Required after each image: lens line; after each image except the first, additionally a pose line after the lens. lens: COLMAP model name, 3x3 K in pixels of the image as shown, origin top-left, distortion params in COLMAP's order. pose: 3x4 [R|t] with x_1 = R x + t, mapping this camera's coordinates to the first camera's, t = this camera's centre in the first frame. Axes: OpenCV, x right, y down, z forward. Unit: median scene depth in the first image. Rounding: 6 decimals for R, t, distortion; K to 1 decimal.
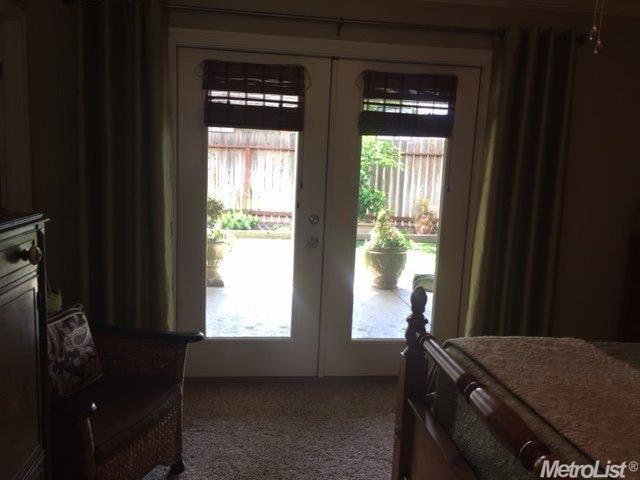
lens RADIAL K [[547.3, 0, 320.0], [0, 547.3, 240.0], [0, 0, 1]] dist [0.071571, -0.081932]
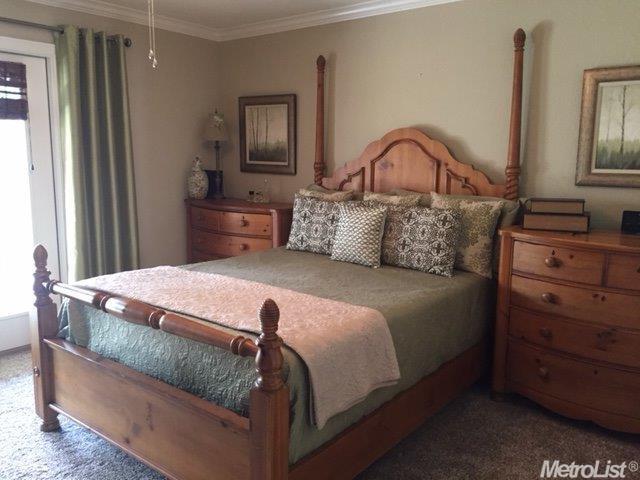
lens RADIAL K [[547.3, 0, 320.0], [0, 547.3, 240.0], [0, 0, 1]] dist [0.071571, -0.081932]
pose [[0.720342, -0.149521, 0.677311, -0.138050], [0.133770, 0.988105, 0.075862, 0.047081], [-0.680597, 0.035957, 0.731775, -0.211661]]
